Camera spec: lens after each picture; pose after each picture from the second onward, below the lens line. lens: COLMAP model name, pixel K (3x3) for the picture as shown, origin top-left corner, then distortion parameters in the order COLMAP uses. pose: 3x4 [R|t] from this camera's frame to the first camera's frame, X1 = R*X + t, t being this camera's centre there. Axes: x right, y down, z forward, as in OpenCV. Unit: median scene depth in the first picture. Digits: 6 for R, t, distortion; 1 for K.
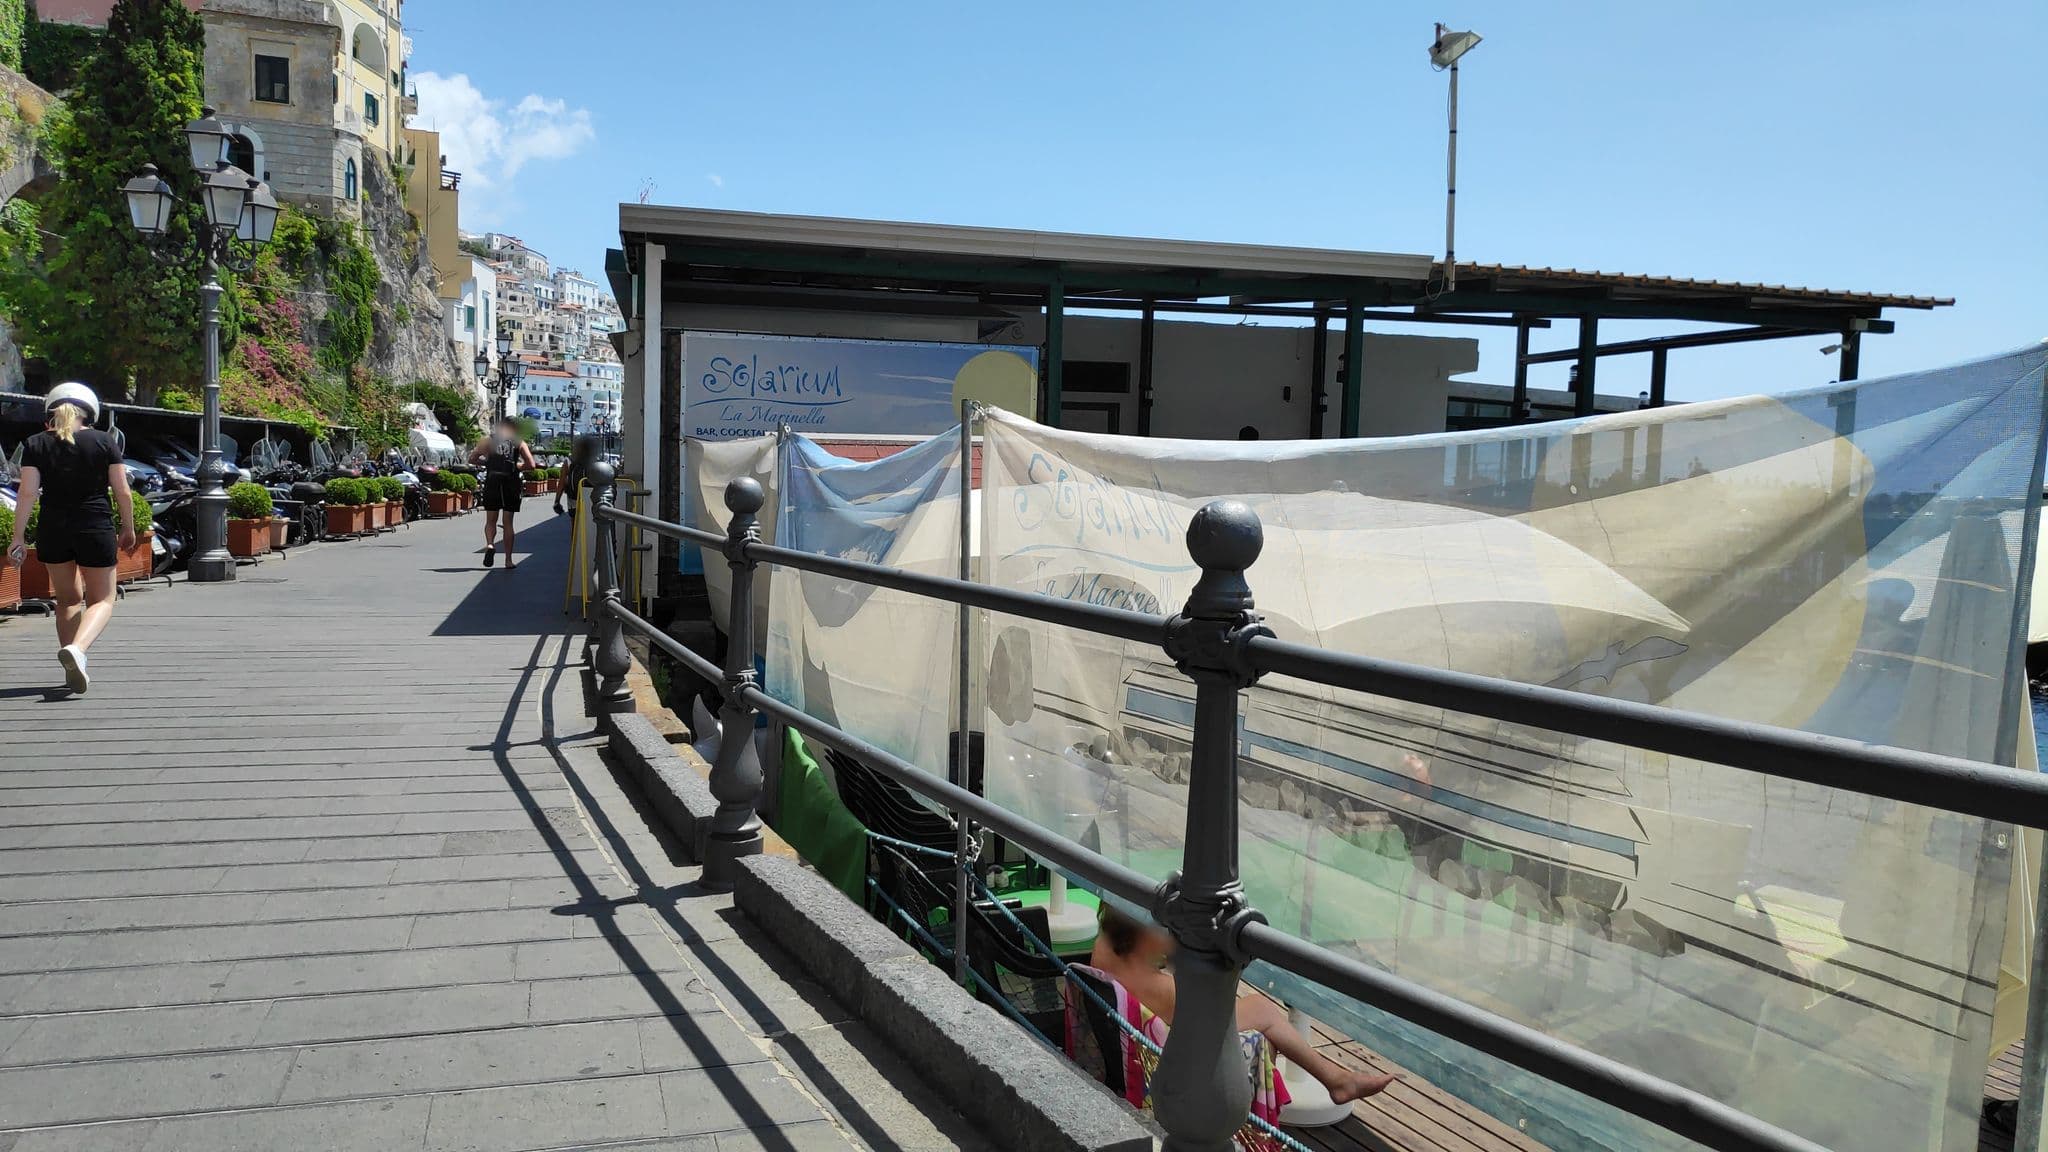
lens RADIAL K [[1354.6, 0, 1024.0], [0, 1354.6, 576.0], [0, 0, 1]] dist [0.002460, 0.000164]
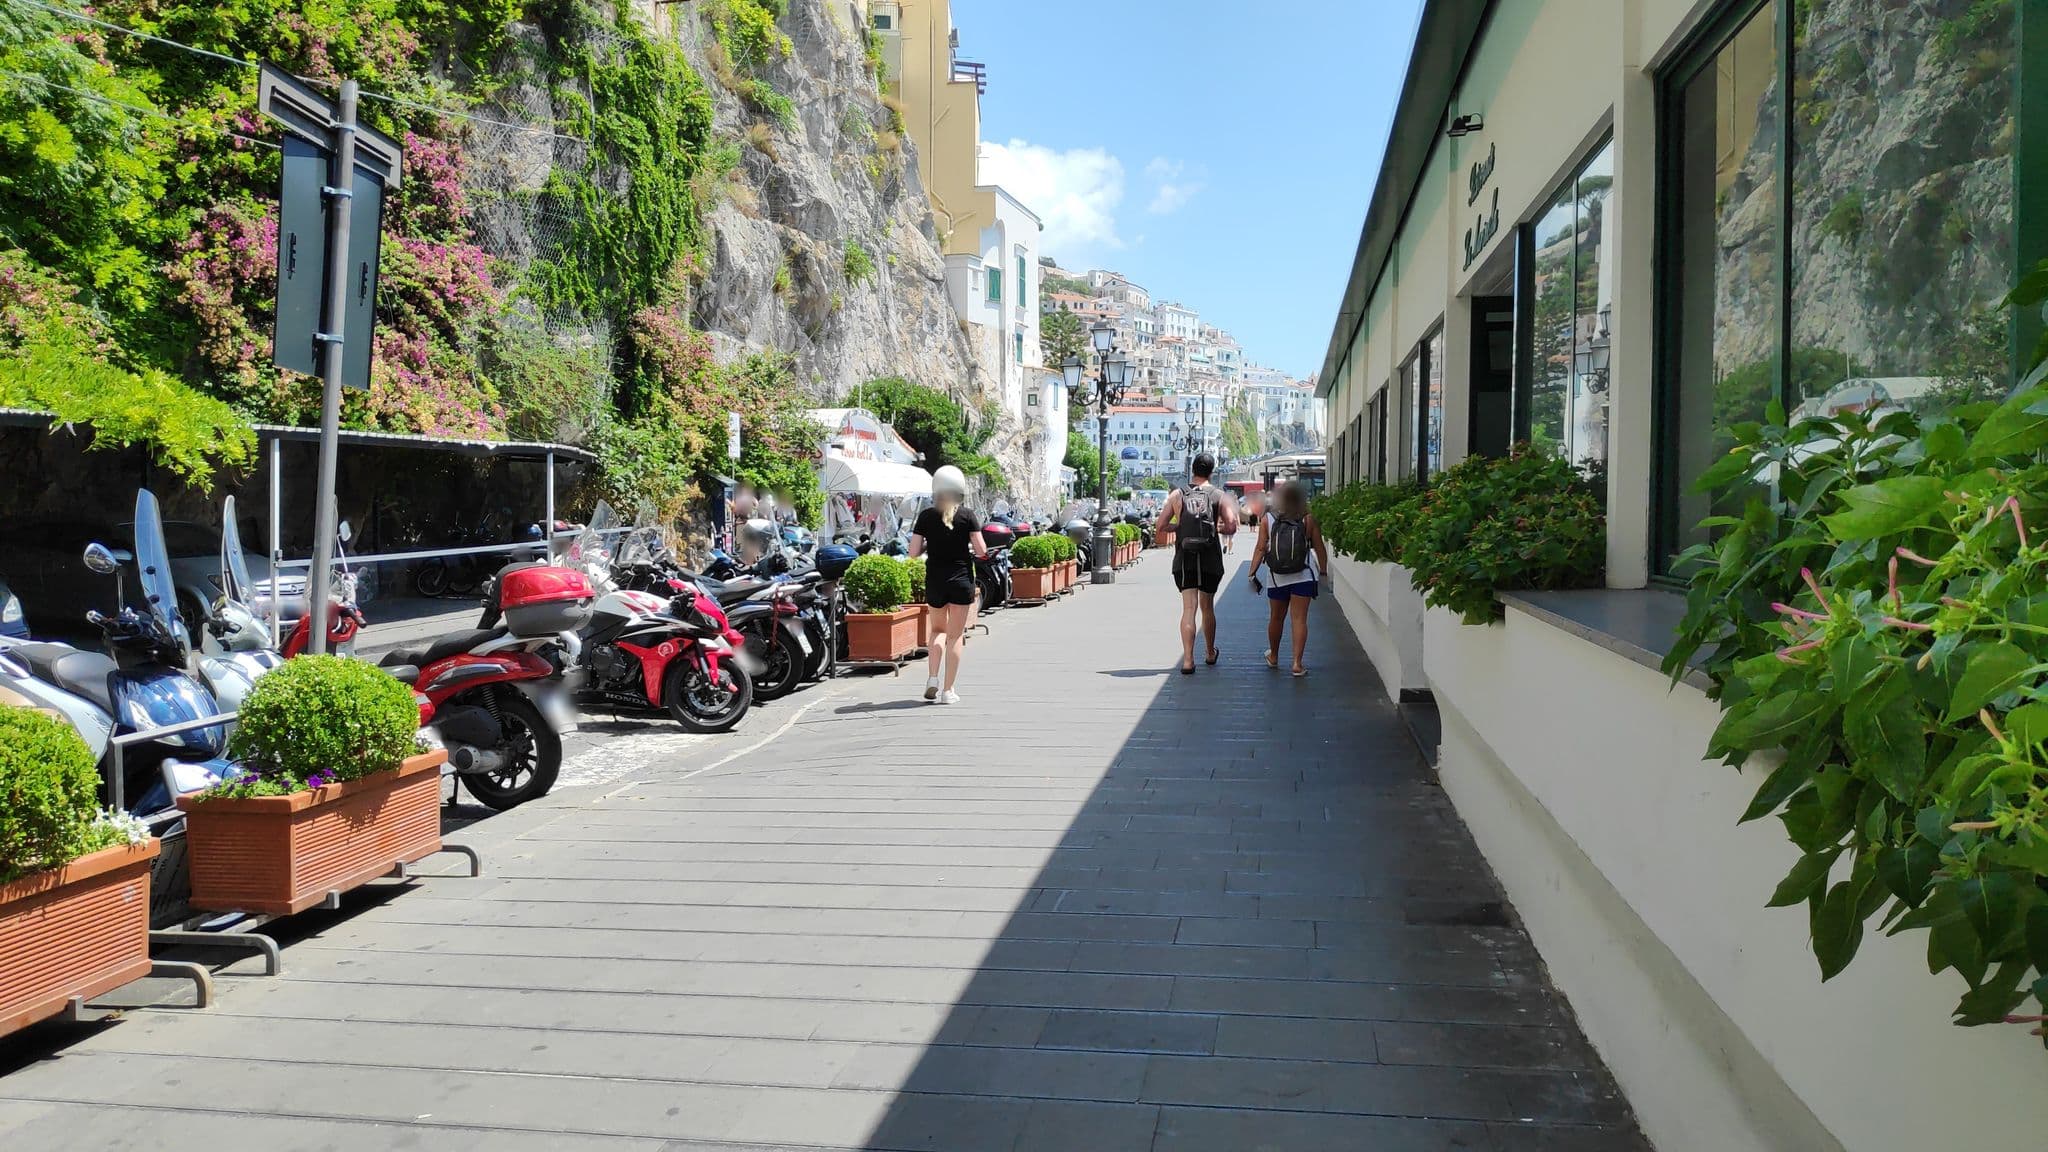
lens RADIAL K [[1354.6, 0, 1024.0], [0, 1354.6, 576.0], [0, 0, 1]] dist [0.002460, 0.000164]
pose [[0.908076, 0.002255, -0.418800, -0.137460], [-0.013541, 0.999621, -0.023977, -0.042133], [0.418587, 0.027444, 0.907762, 0.458854]]
